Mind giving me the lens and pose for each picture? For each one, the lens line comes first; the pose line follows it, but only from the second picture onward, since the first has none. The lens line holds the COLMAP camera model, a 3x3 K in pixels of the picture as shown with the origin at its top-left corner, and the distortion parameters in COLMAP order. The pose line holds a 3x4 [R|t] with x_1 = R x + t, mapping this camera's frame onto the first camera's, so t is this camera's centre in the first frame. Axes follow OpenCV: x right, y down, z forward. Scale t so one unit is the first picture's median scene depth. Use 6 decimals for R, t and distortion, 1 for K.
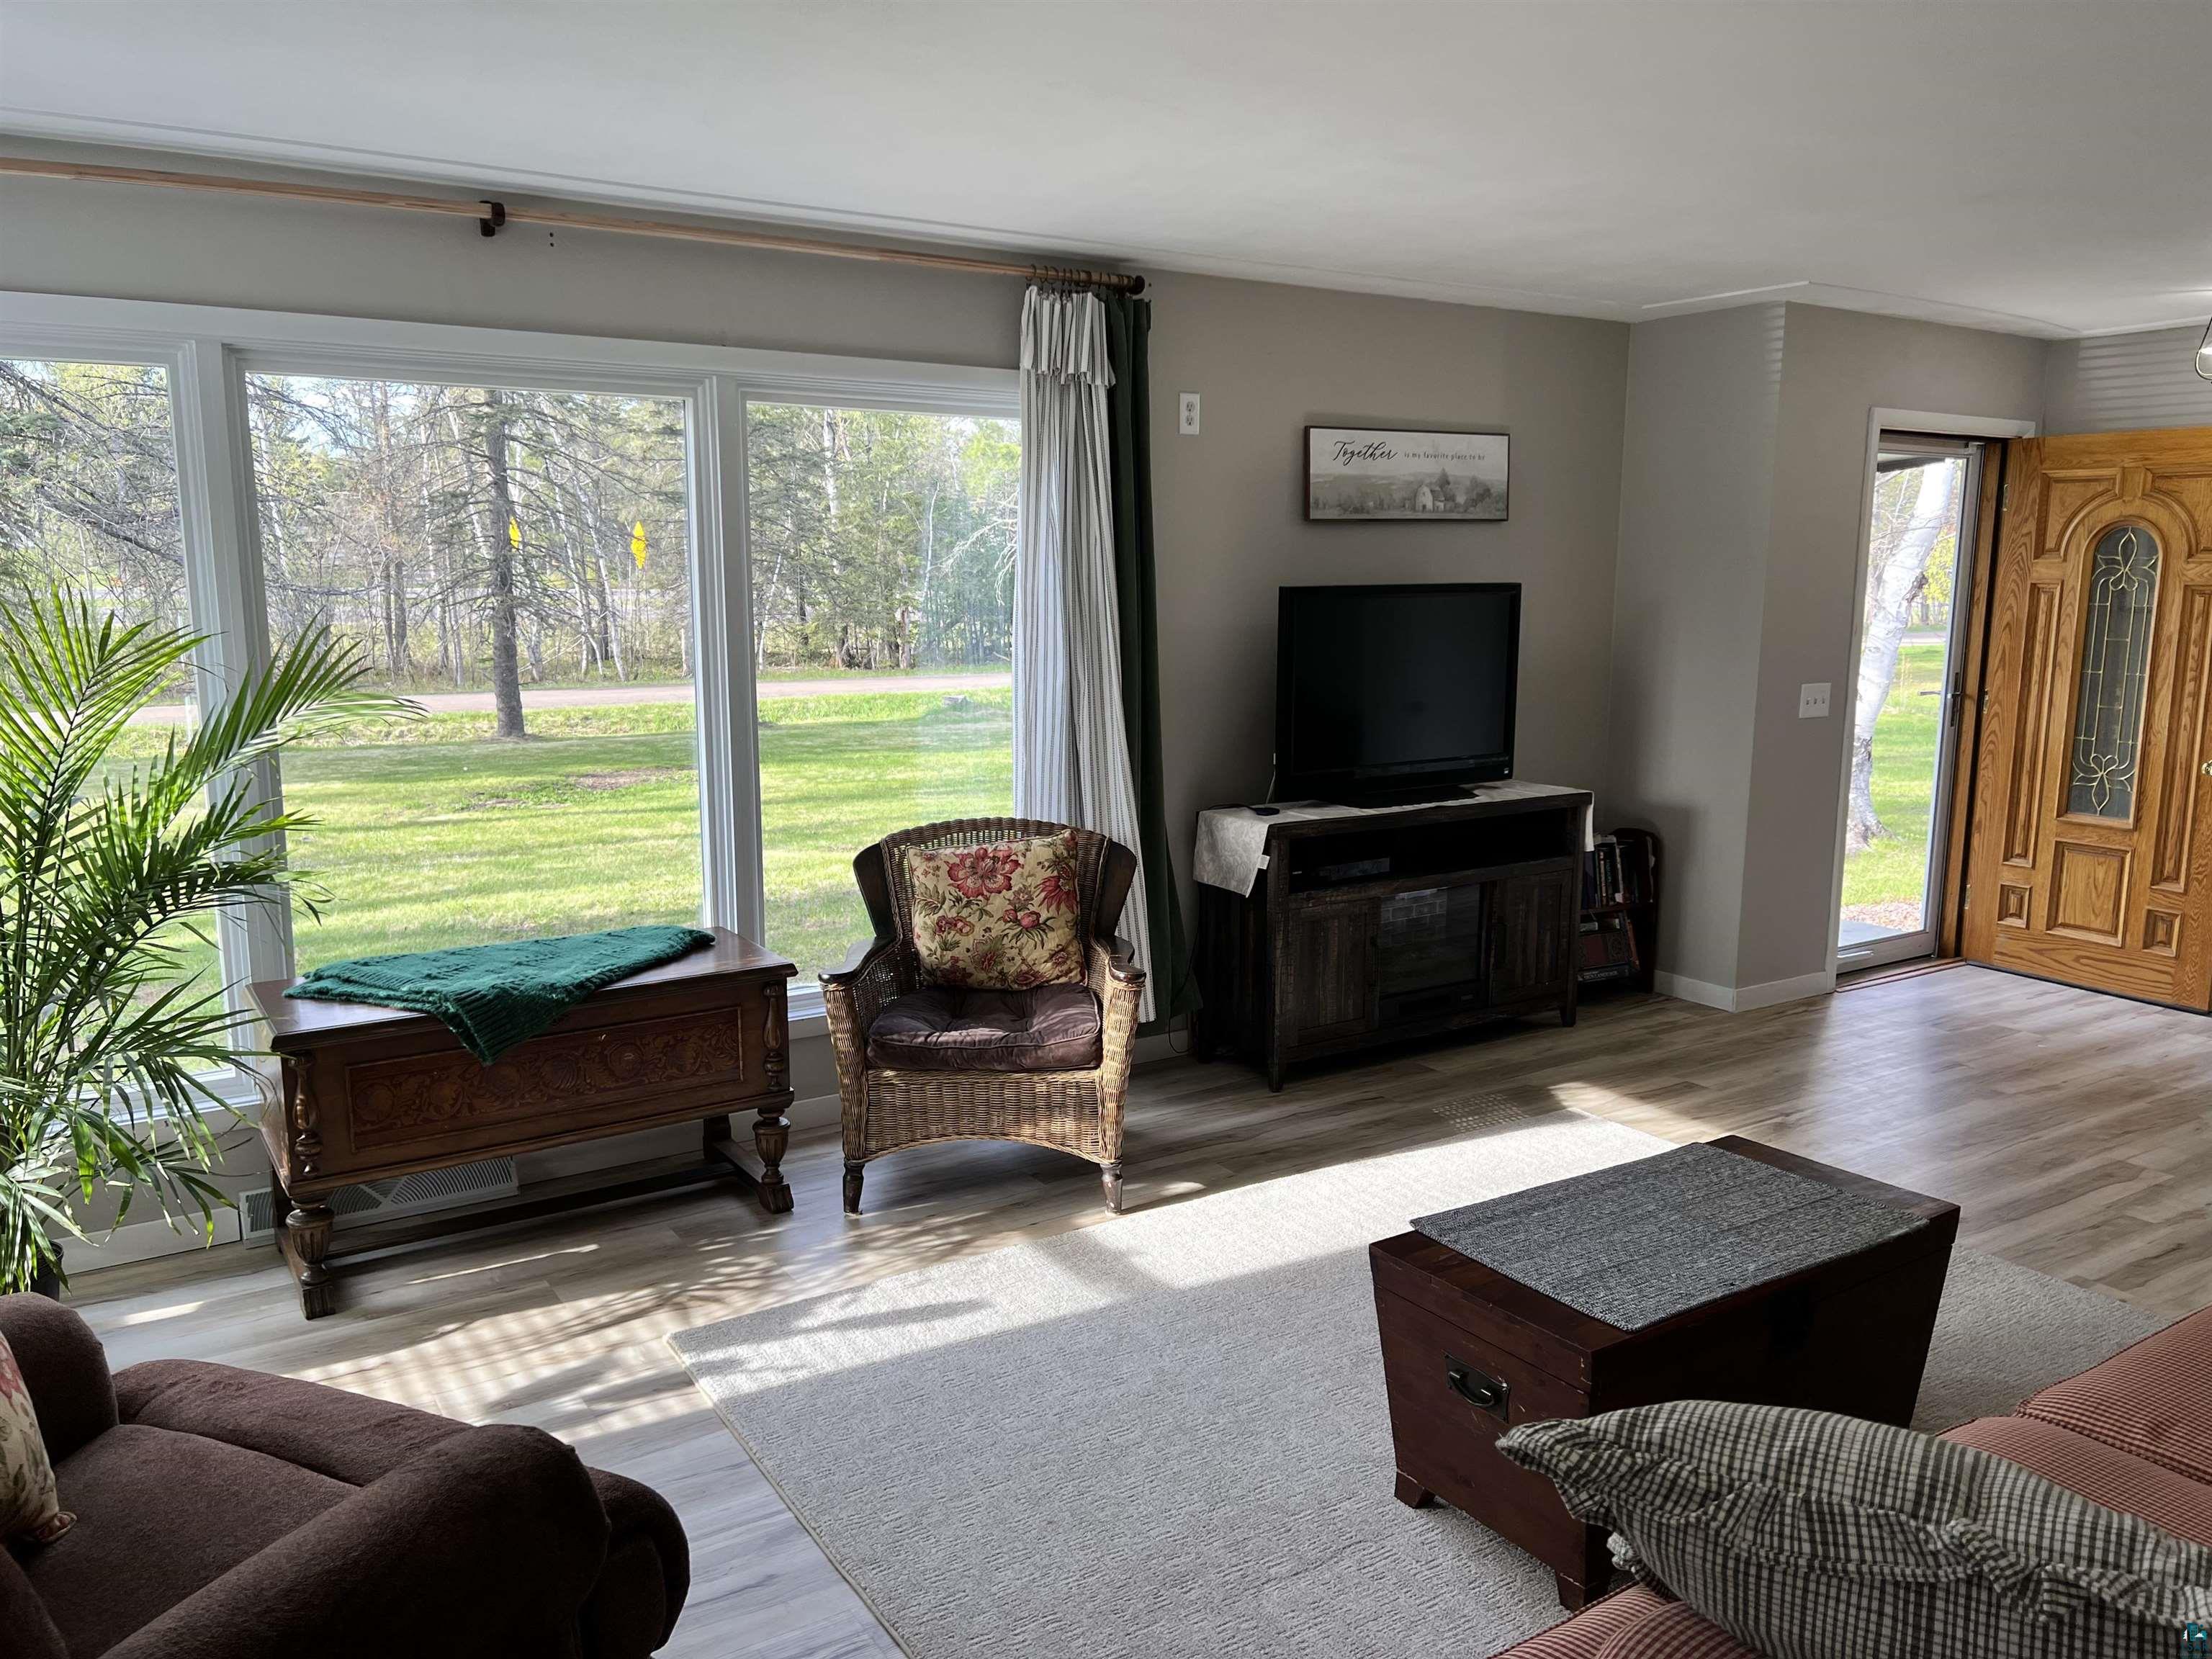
lens RADIAL K [[1653.3, 0, 1102.2], [0, 1653.3, 839.2], [0, 0, 1]] dist [0.075736, -0.090372]
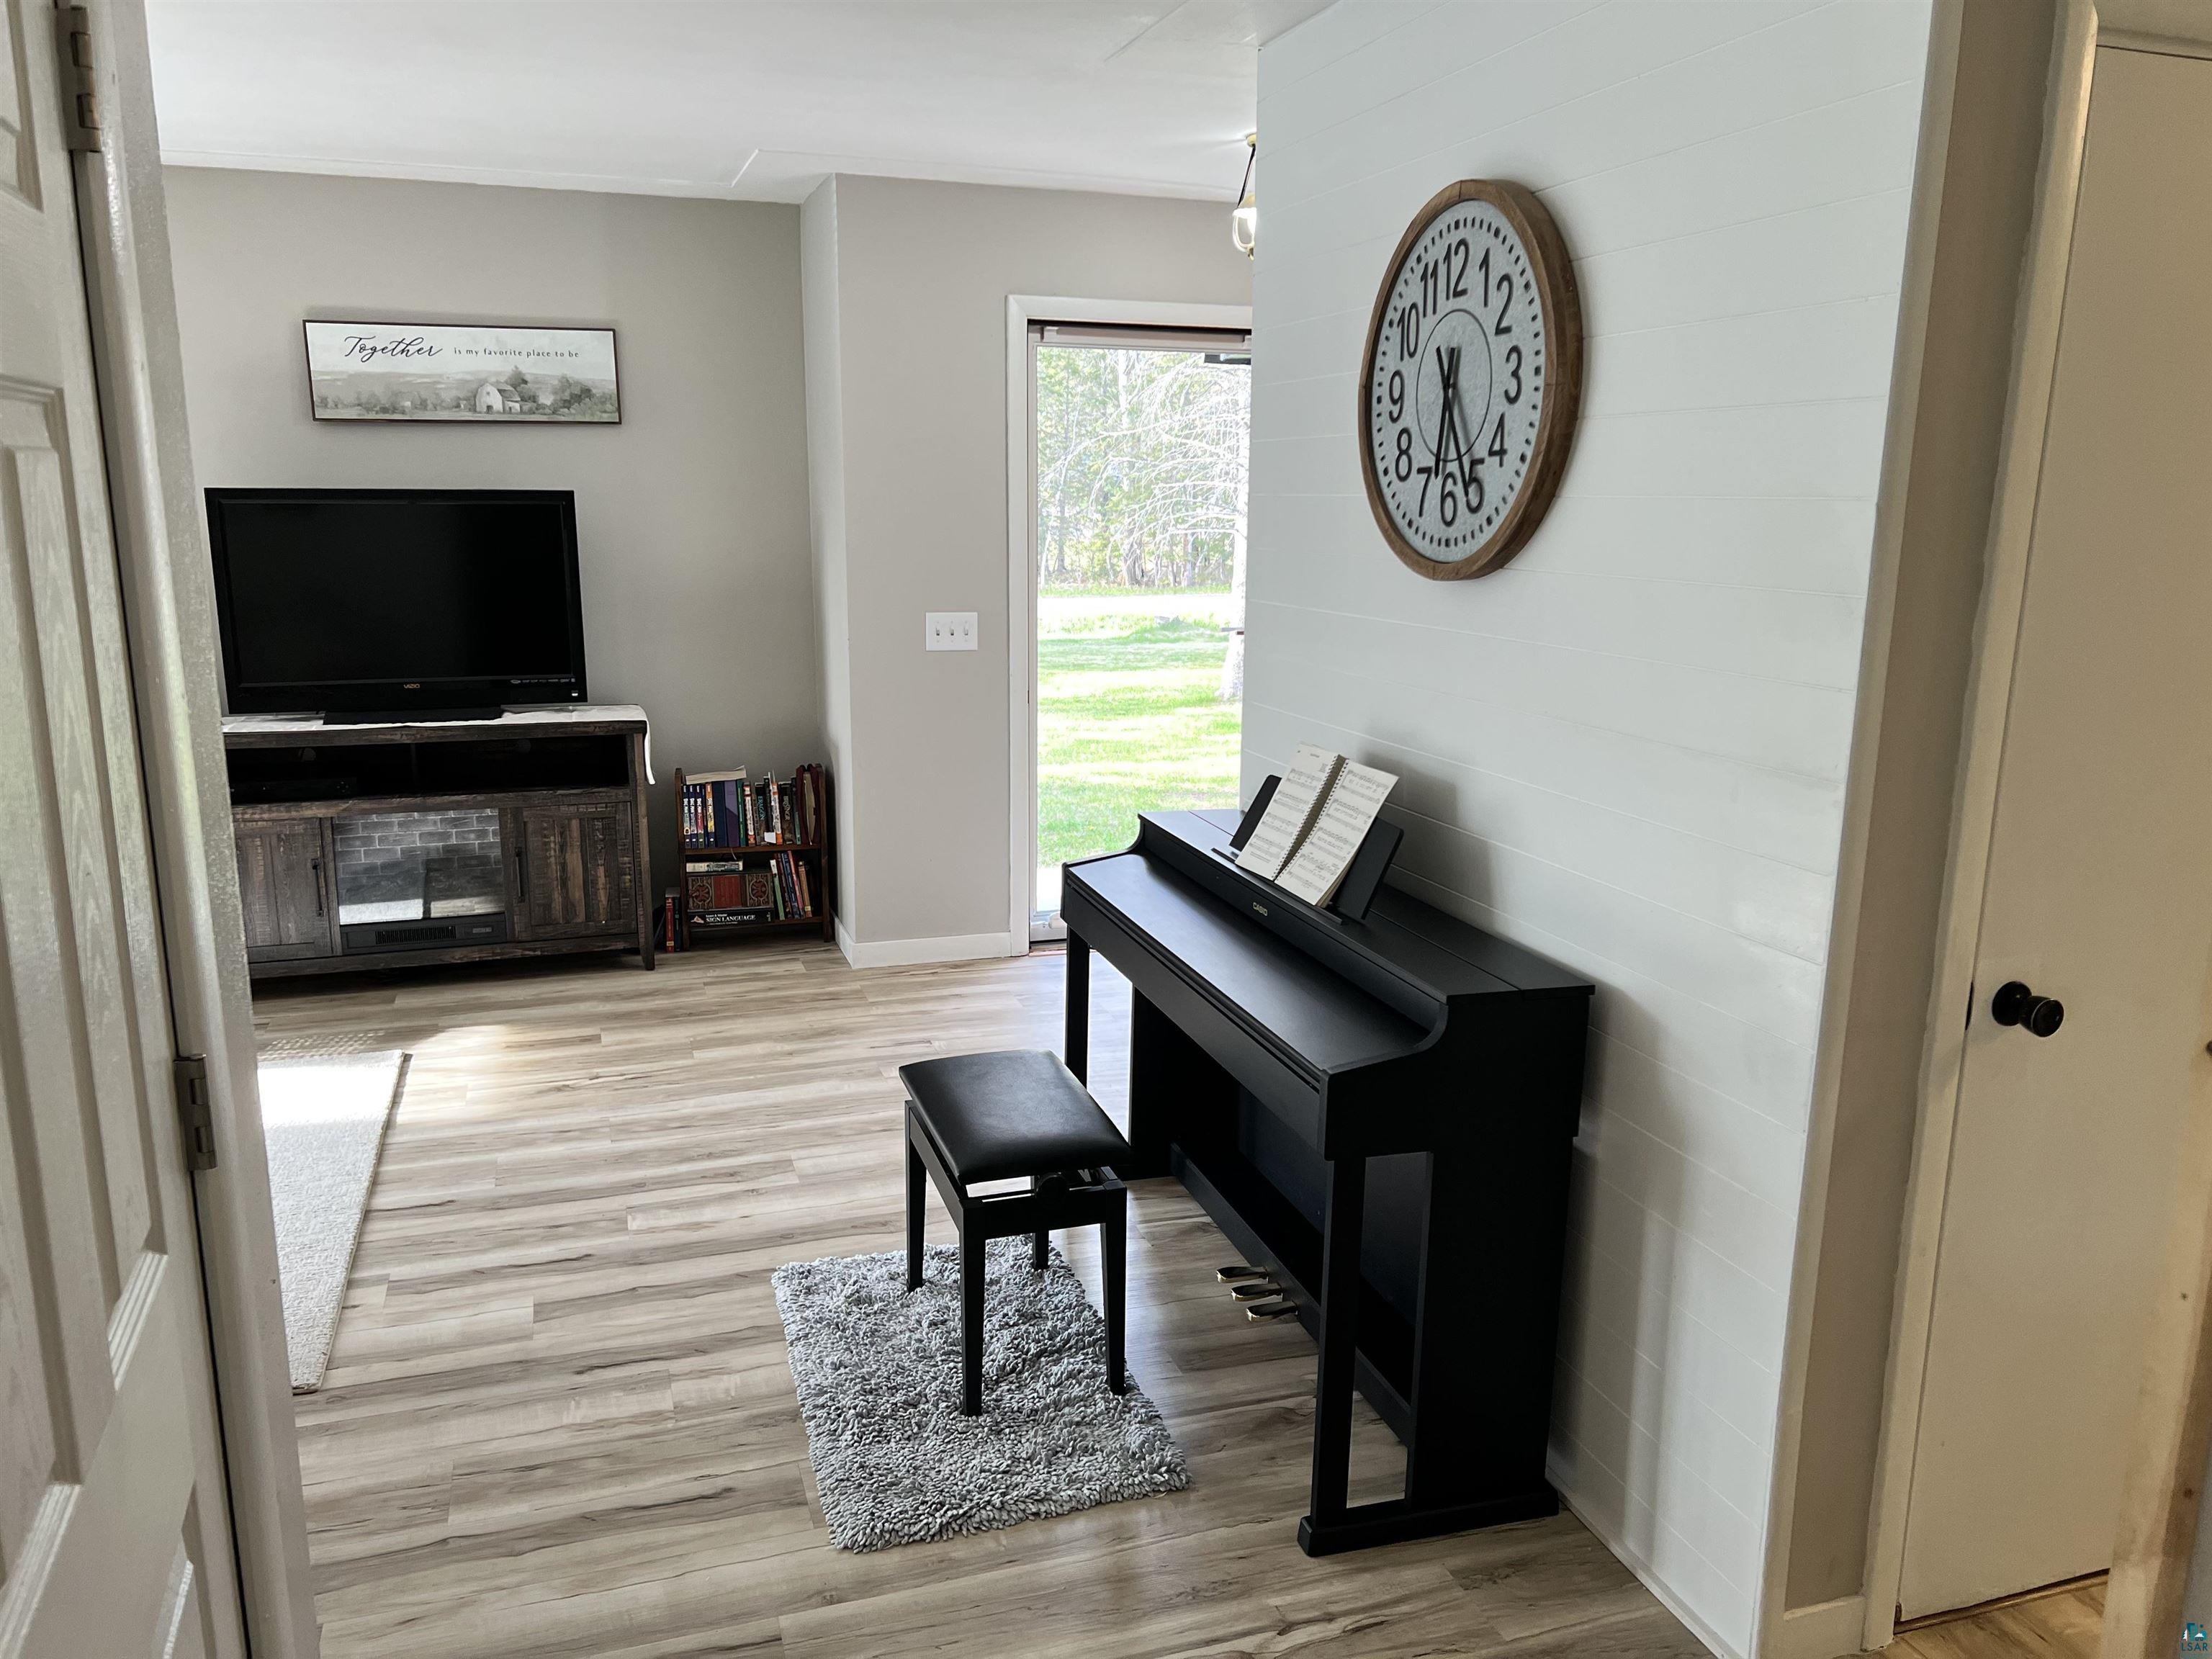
lens RADIAL K [[1653.3, 0, 1107.2], [0, 1653.3, 842.0], [0, 0, 1]] dist [0.075736, -0.090372]
pose [[0.966319, 0.060295, -0.250182, 0.862028], [-0.047934, 0.997323, 0.055213, -0.026916], [0.252842, -0.041361, 0.966623, 0.184174]]
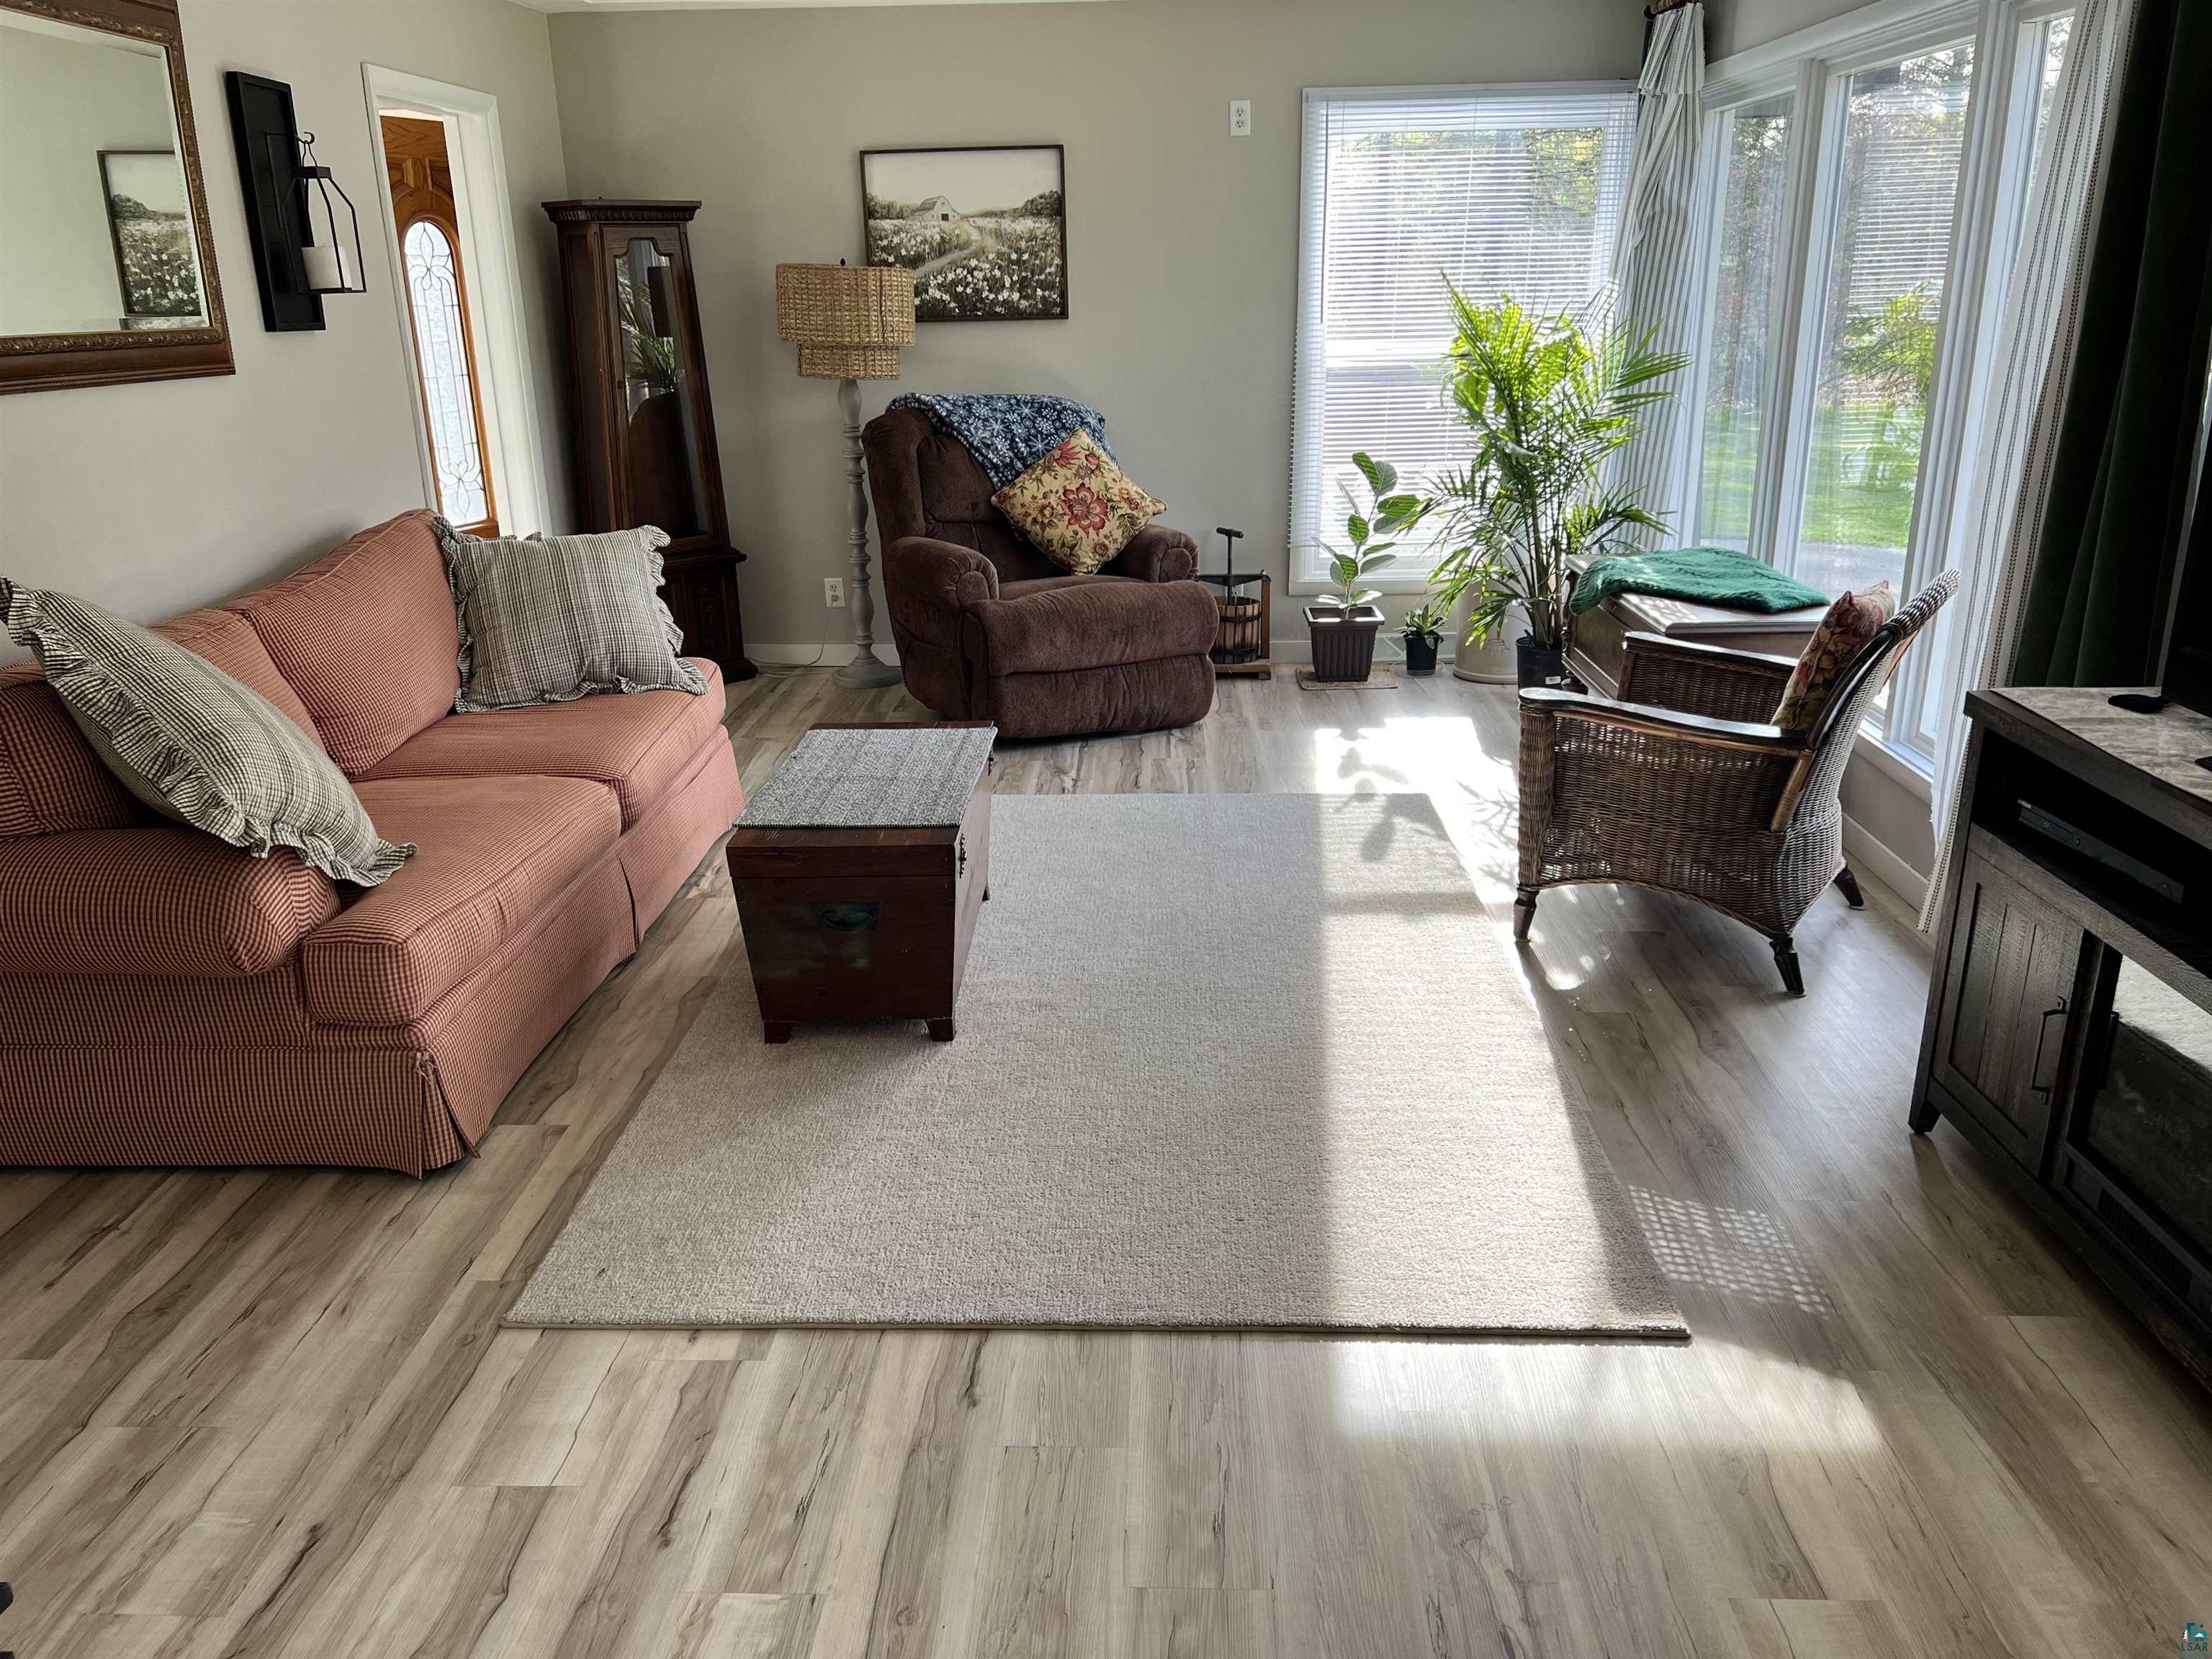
lens RADIAL K [[1653.3, 0, 1092.4], [0, 1653.3, 828.3], [0, 0, 1]] dist [0.075736, -0.090372]
pose [[-0.580804, 0.265451, -0.769547, 0.713362], [-0.115007, 0.909100, 0.400389, -0.156911], [0.805878, 0.321051, -0.497480, 1.016664]]
